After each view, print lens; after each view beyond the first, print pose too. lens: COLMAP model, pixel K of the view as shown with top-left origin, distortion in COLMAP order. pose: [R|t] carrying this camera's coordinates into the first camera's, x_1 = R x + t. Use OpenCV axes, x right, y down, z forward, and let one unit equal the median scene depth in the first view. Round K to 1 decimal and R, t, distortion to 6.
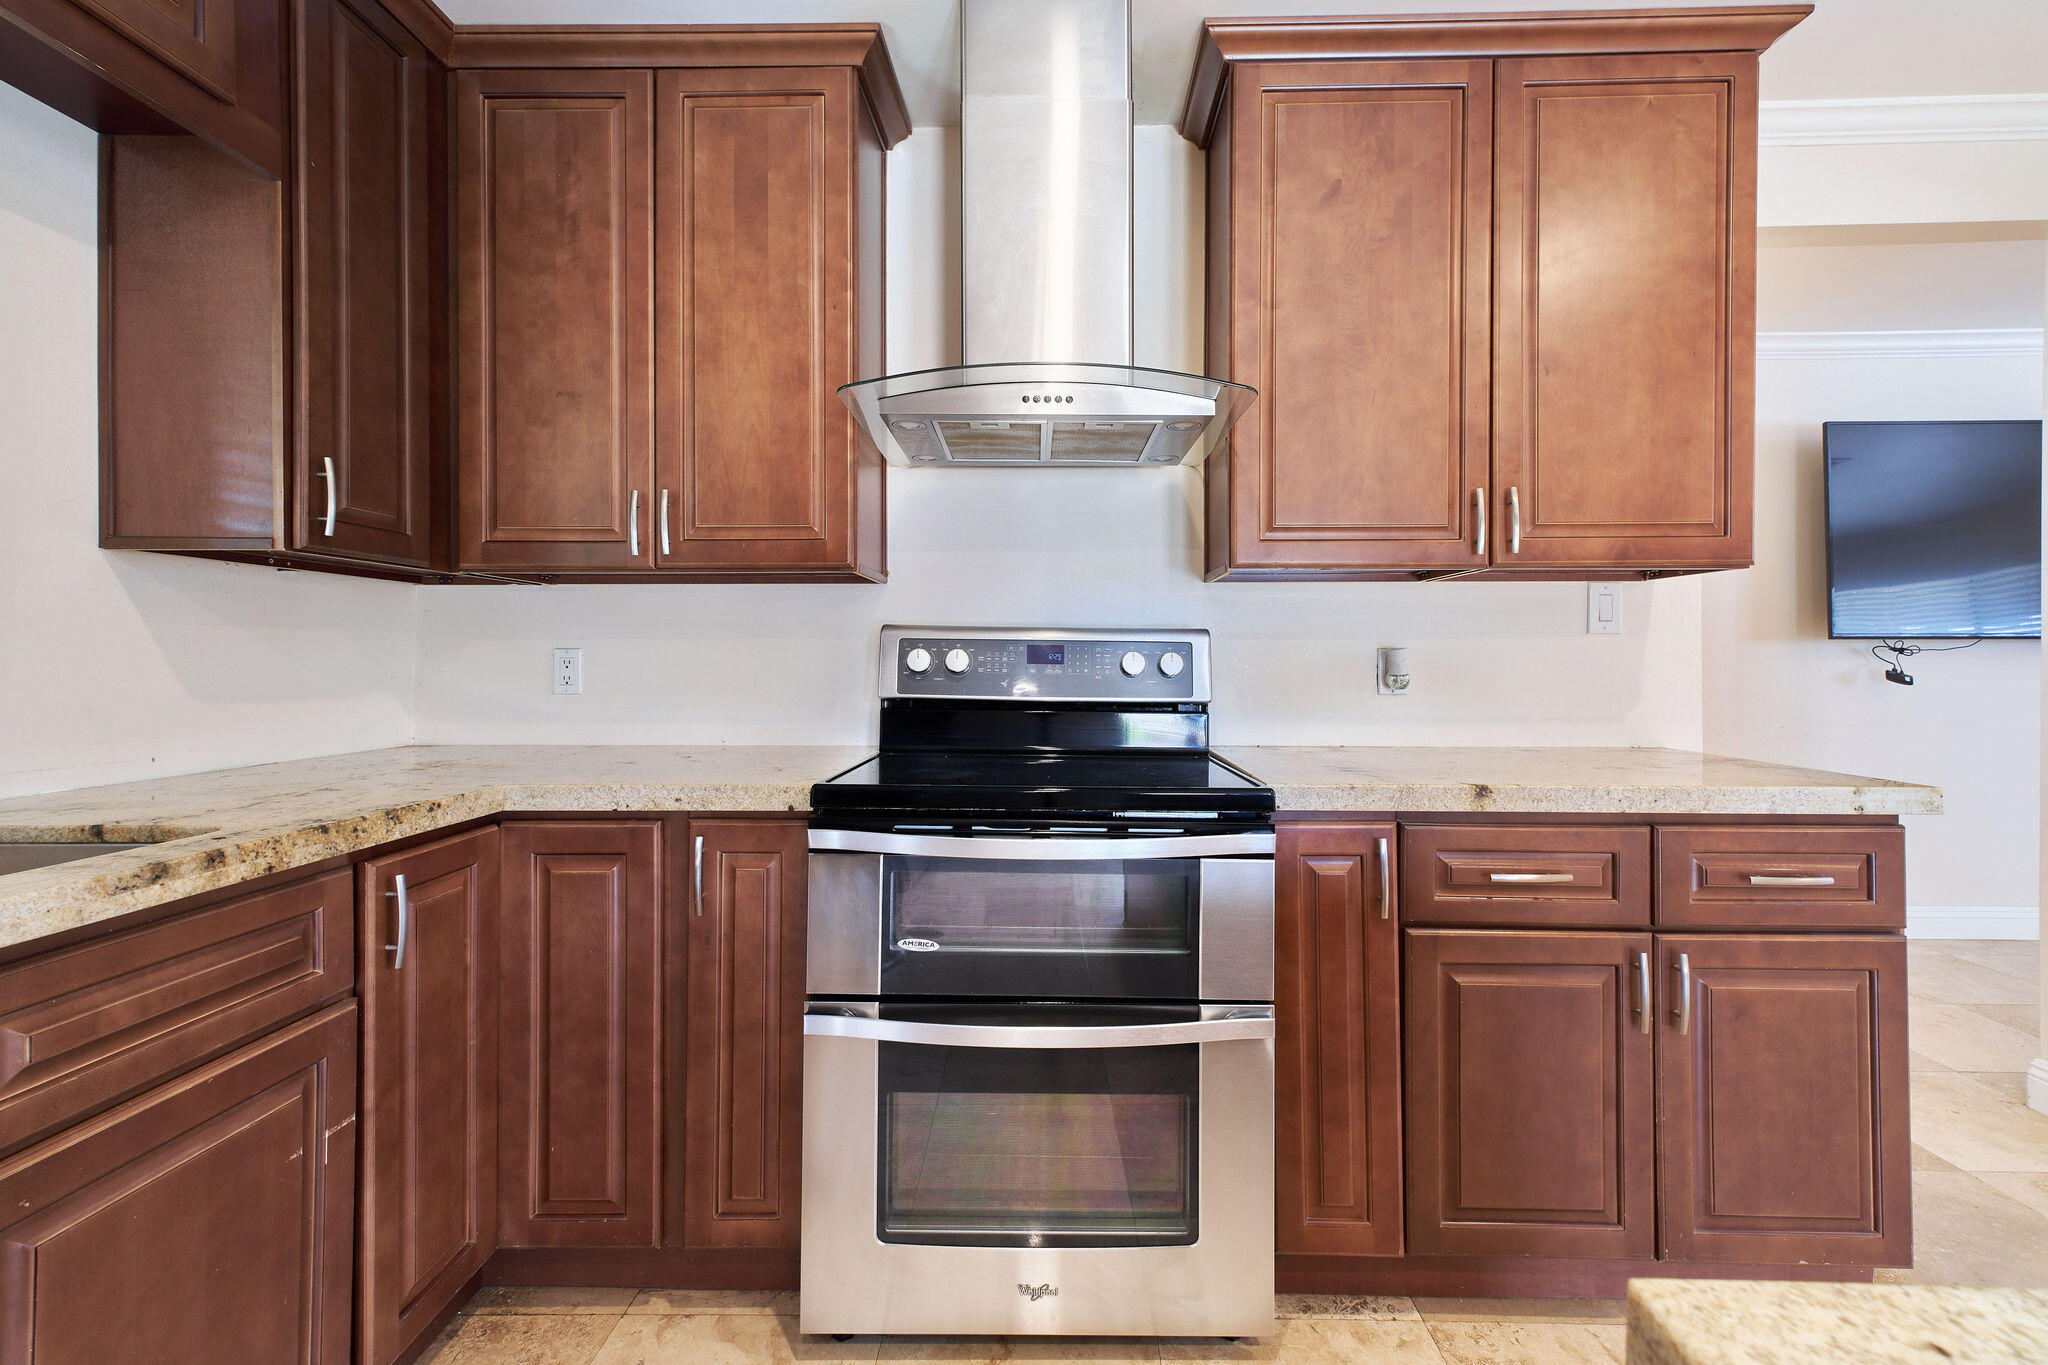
lens RADIAL K [[854.5, 0, 1047.8], [0, 854.5, 656.7], [0, 0, 1]] dist [0.012718, 0.000199]
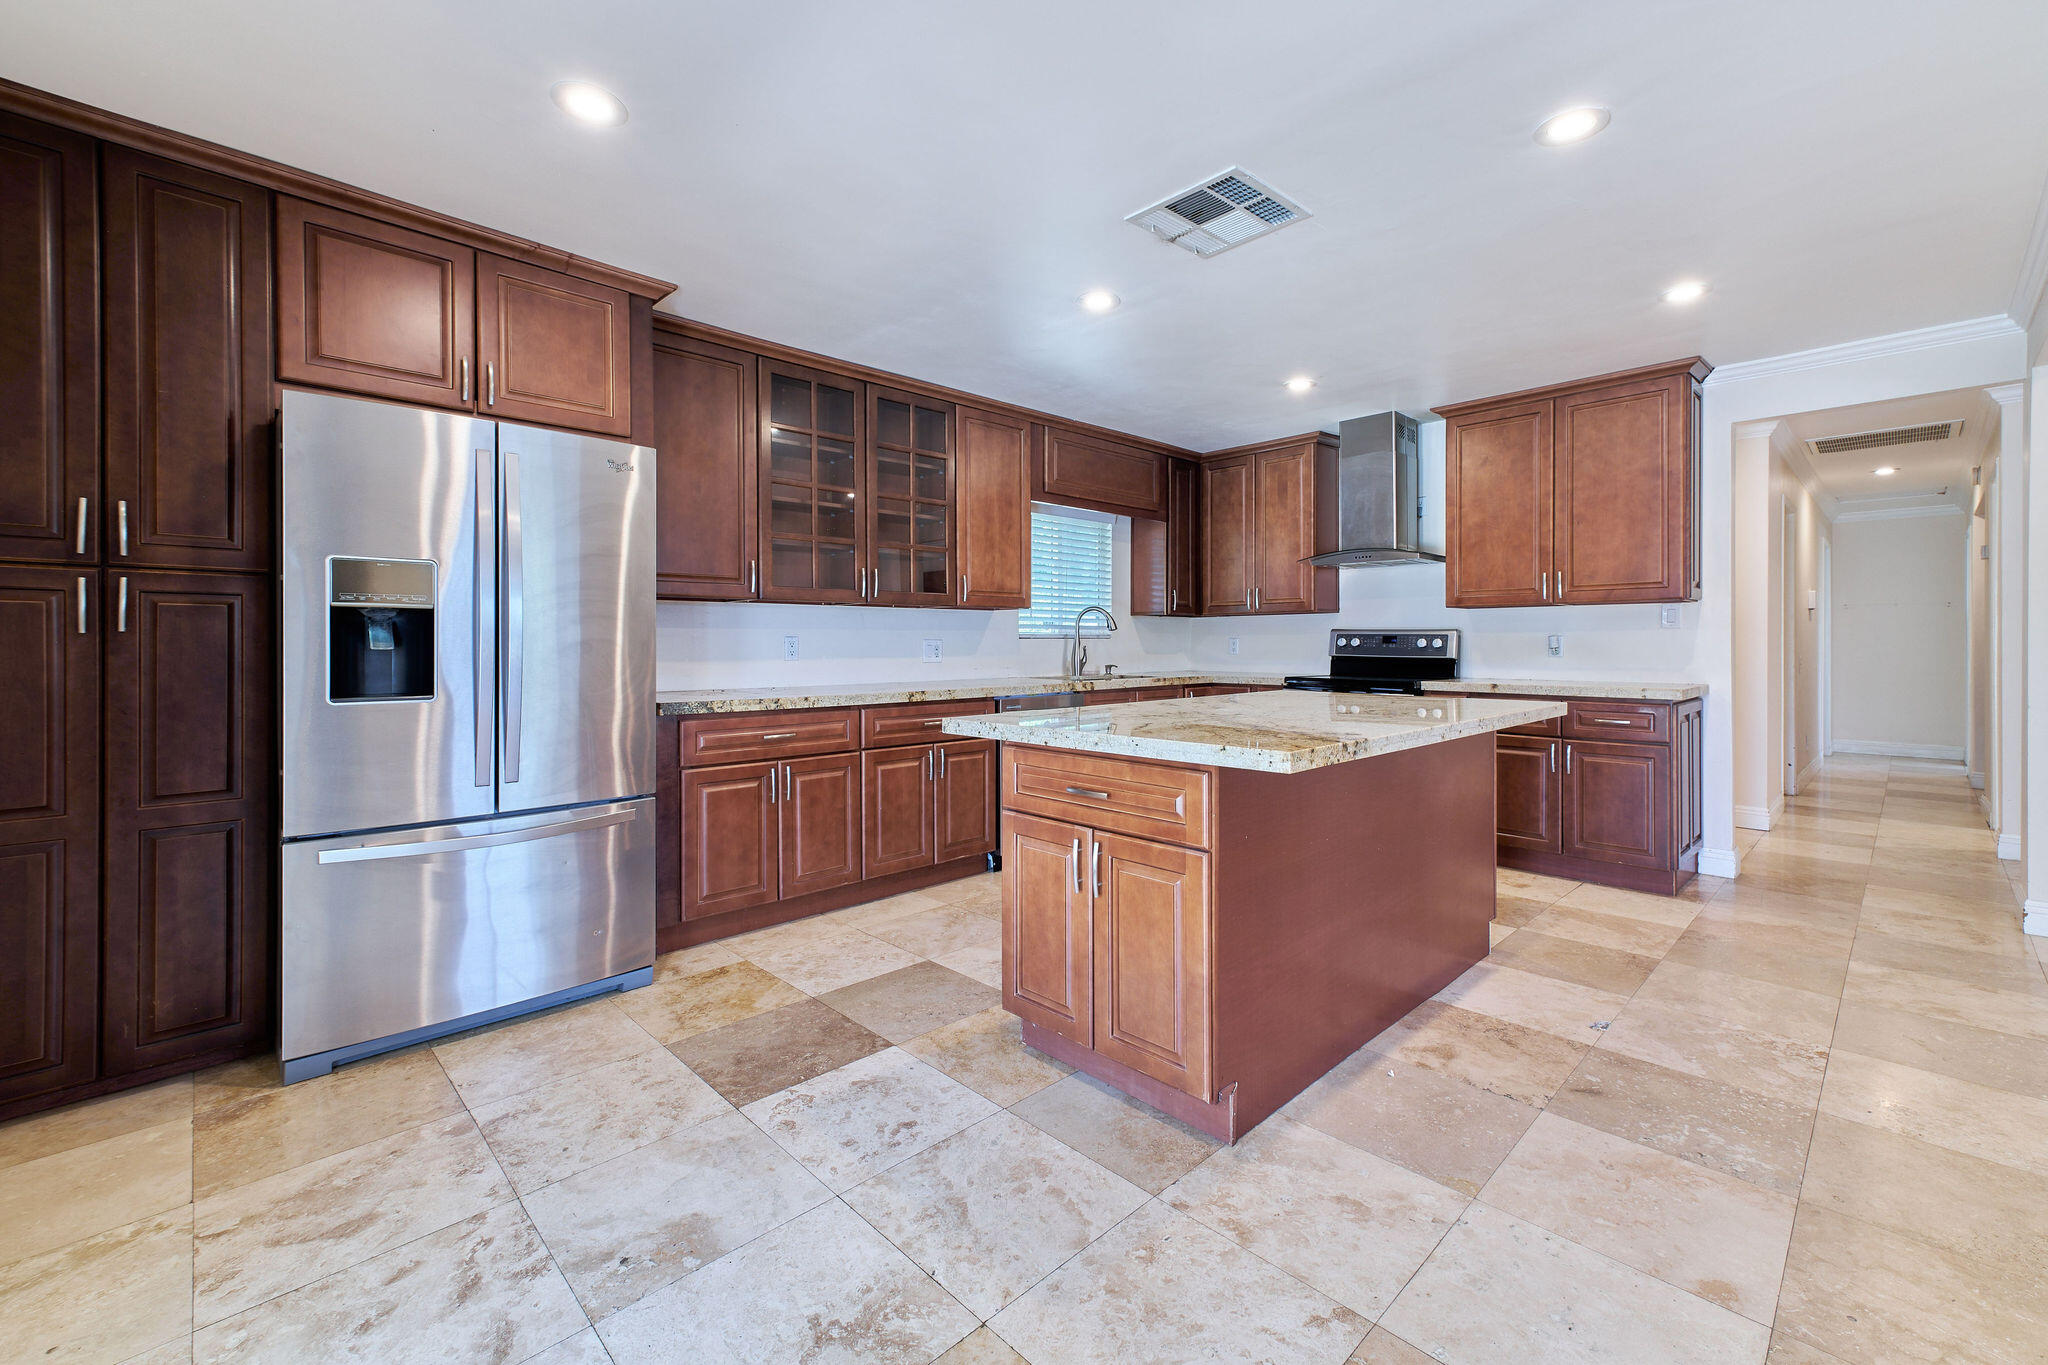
lens RADIAL K [[850.6, 0, 1048.4], [0, 850.6, 648.0], [0, 0, 1]] dist [0.012599, 0.000612]
pose [[0.710448, 0.002060, -0.703747, 1.216996], [0.004769, 0.999959, 0.007741, -0.002859], [0.703734, -0.008855, 0.710408, -1.774770]]
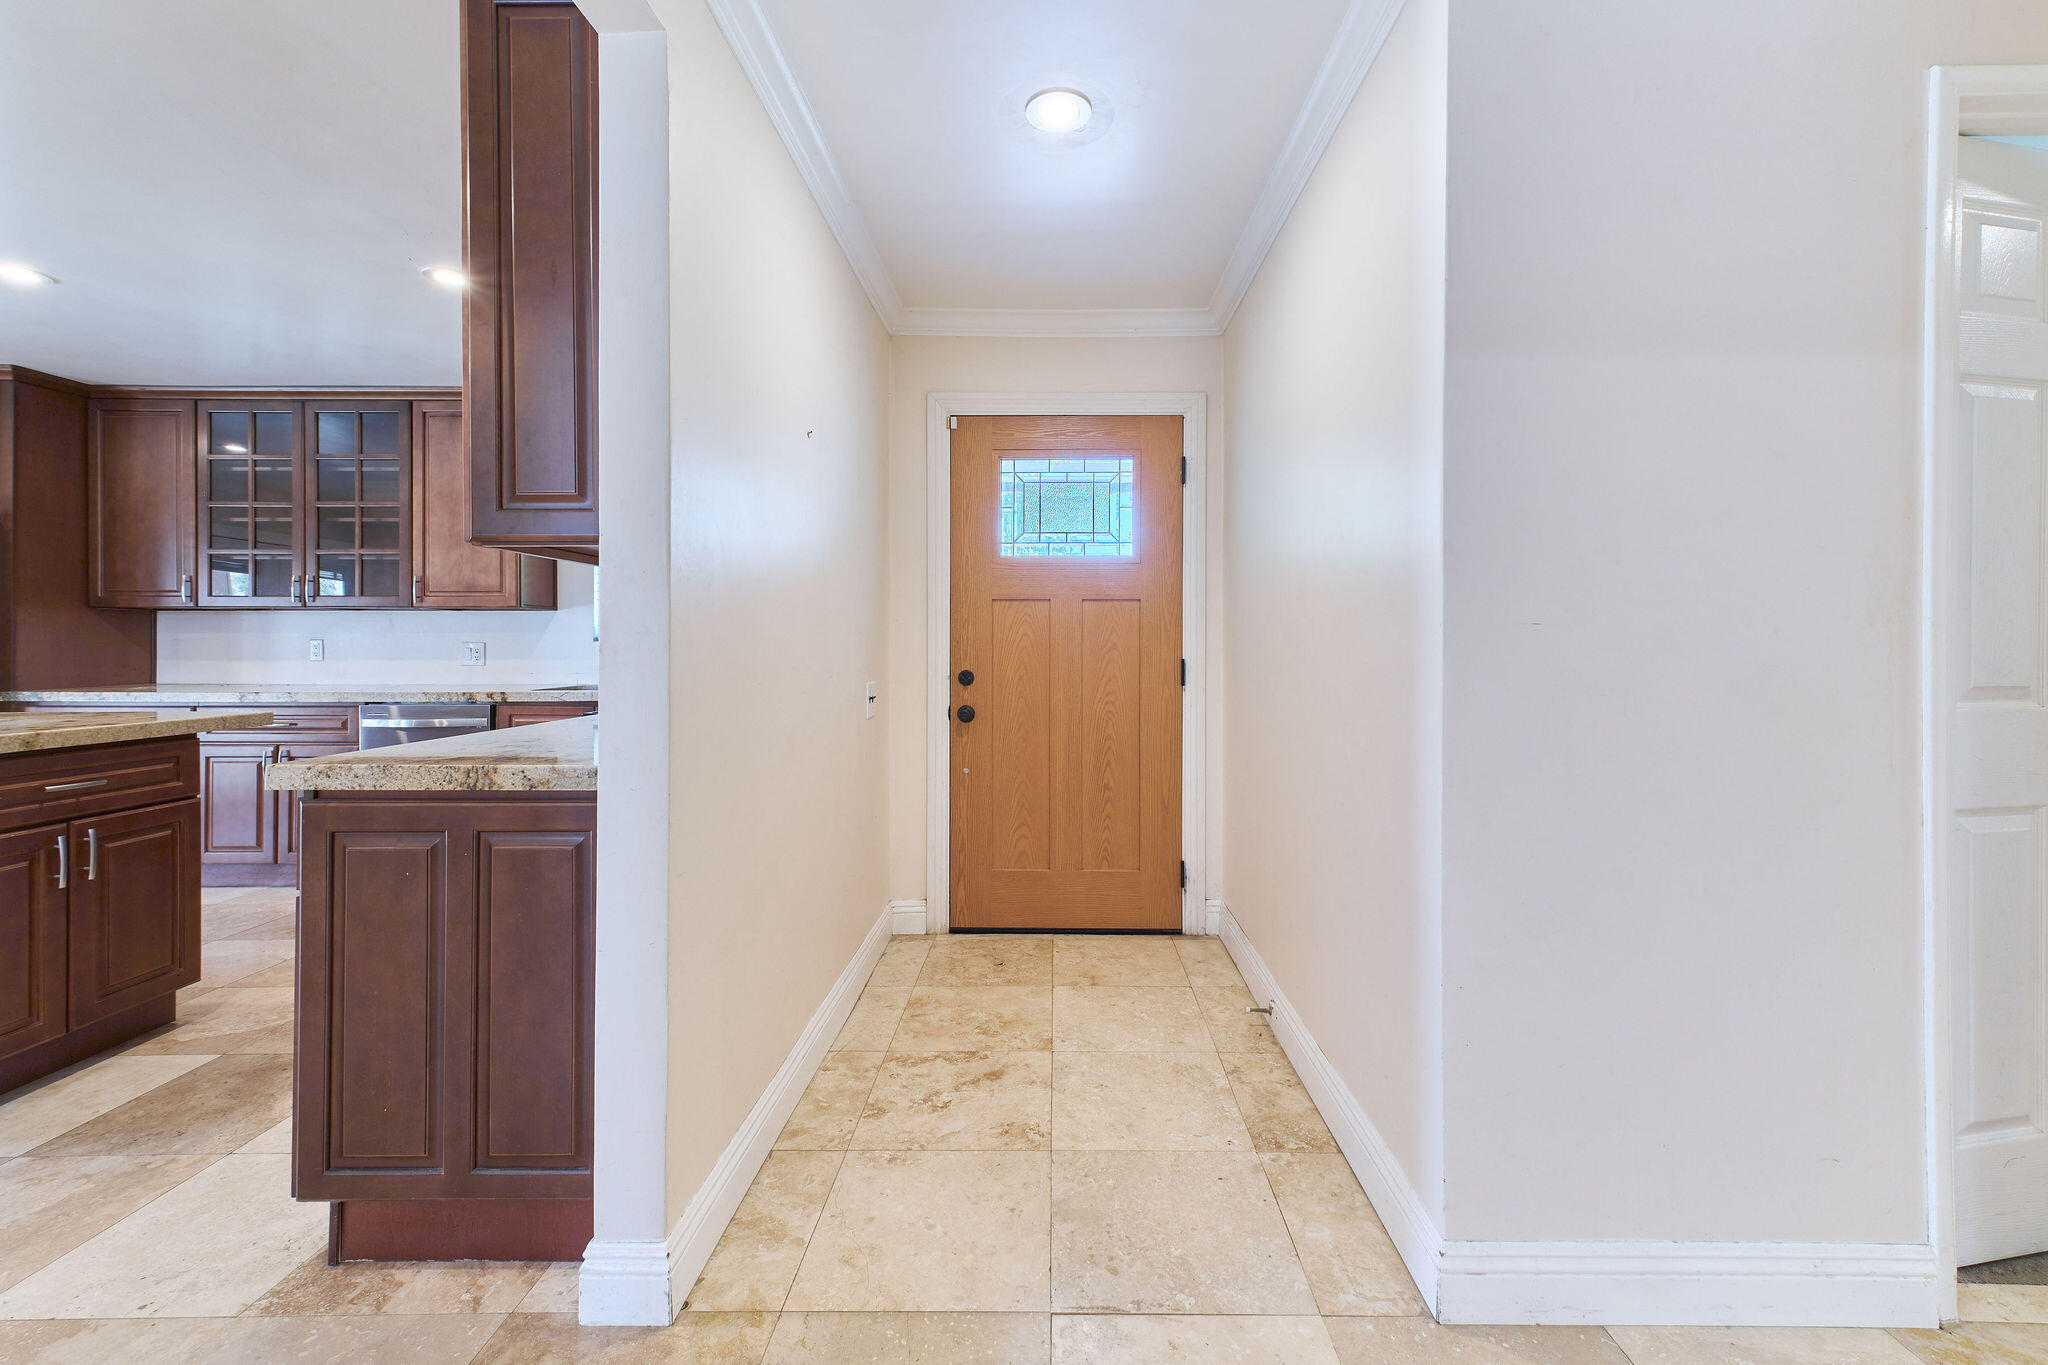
lens RADIAL K [[850.6, 0, 1048.4], [0, 850.6, 648.0], [0, 0, 1]] dist [0.012599, 0.000612]
pose [[0.004086, 0.001832, -0.999990, 1.723361], [0.001531, 0.999997, 0.001838, 0.004889], [0.999990, -0.001539, 0.004083, 1.610916]]
